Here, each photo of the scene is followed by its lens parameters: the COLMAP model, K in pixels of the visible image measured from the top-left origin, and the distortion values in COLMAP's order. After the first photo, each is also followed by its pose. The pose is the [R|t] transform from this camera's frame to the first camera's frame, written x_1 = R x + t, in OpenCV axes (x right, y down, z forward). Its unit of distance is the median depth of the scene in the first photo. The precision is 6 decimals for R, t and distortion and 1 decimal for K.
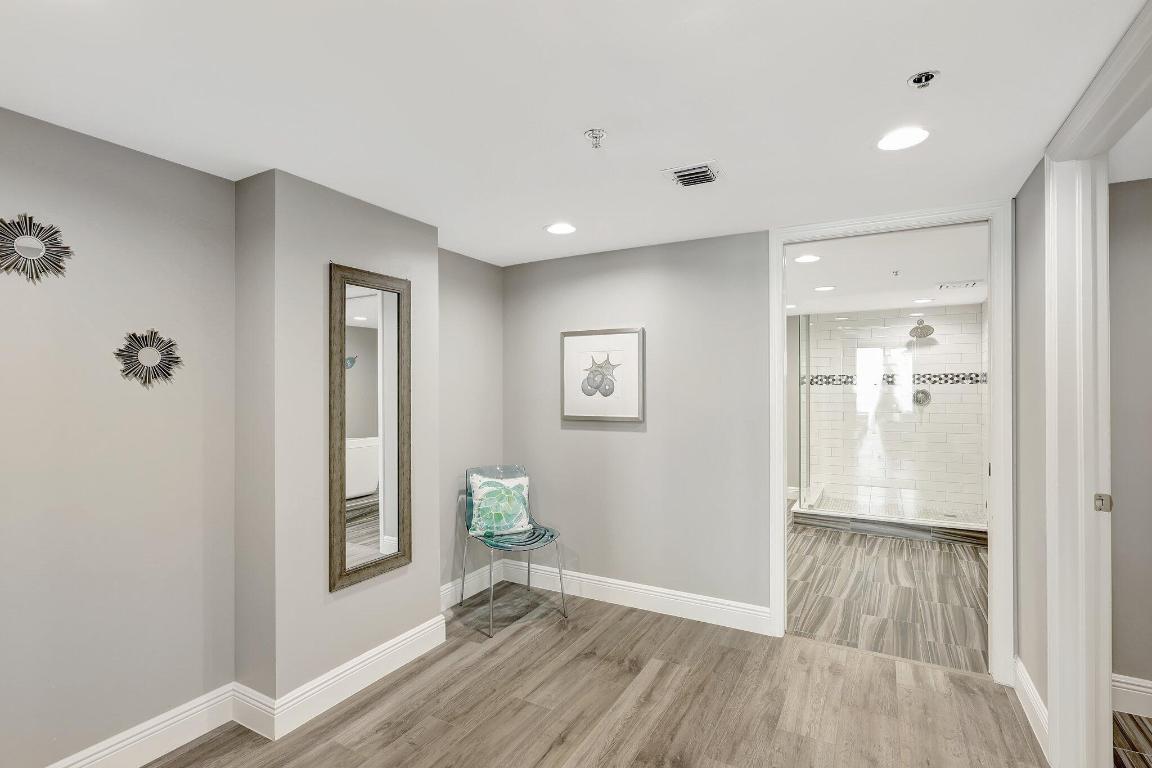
lens RADIAL K [[537.0, 0, 579.2], [0, 537.0, 387.5], [0, 0, 1]] dist [-0.002094, -0.000024]
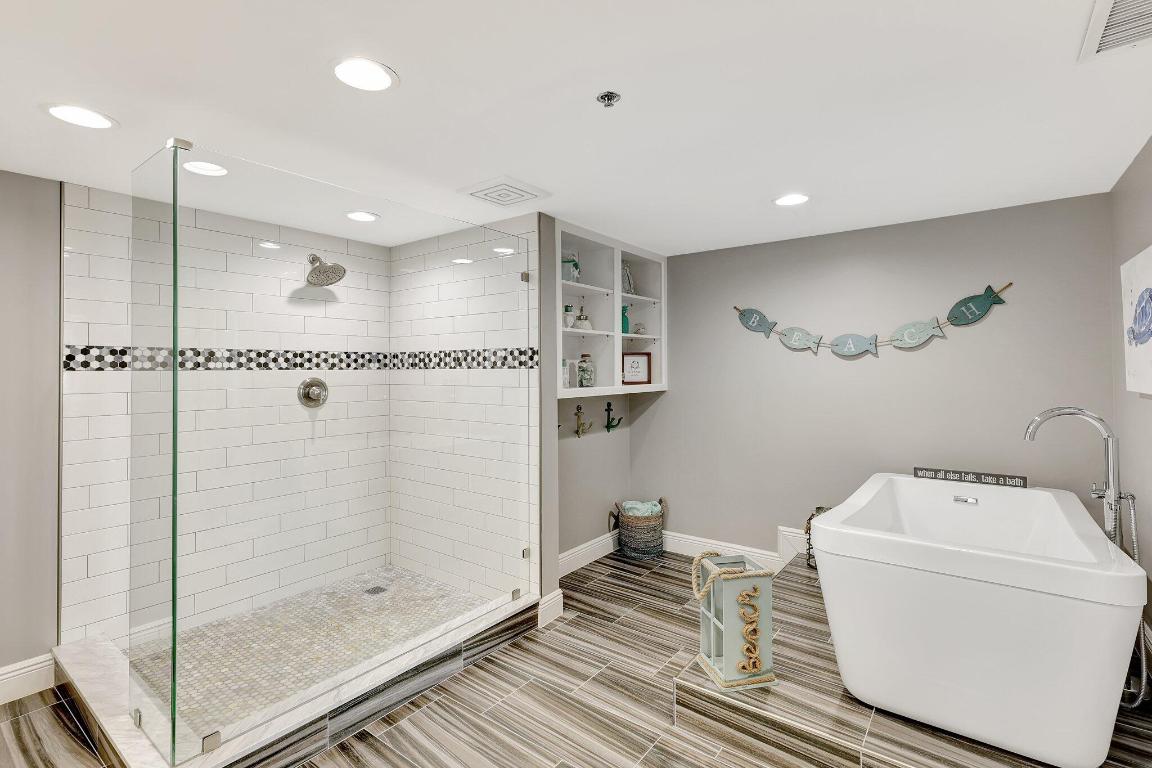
lens RADIAL K [[537.0, 0, 577.8], [0, 537.0, 365.5], [0, 0, 1]] dist [-0.002094, -0.000024]
pose [[0.137179, 0.011319, 0.990482, 0.121813], [0.004465, 0.999917, -0.012045, -0.002416], [-0.990536, 0.006074, 0.137117, 0.659955]]
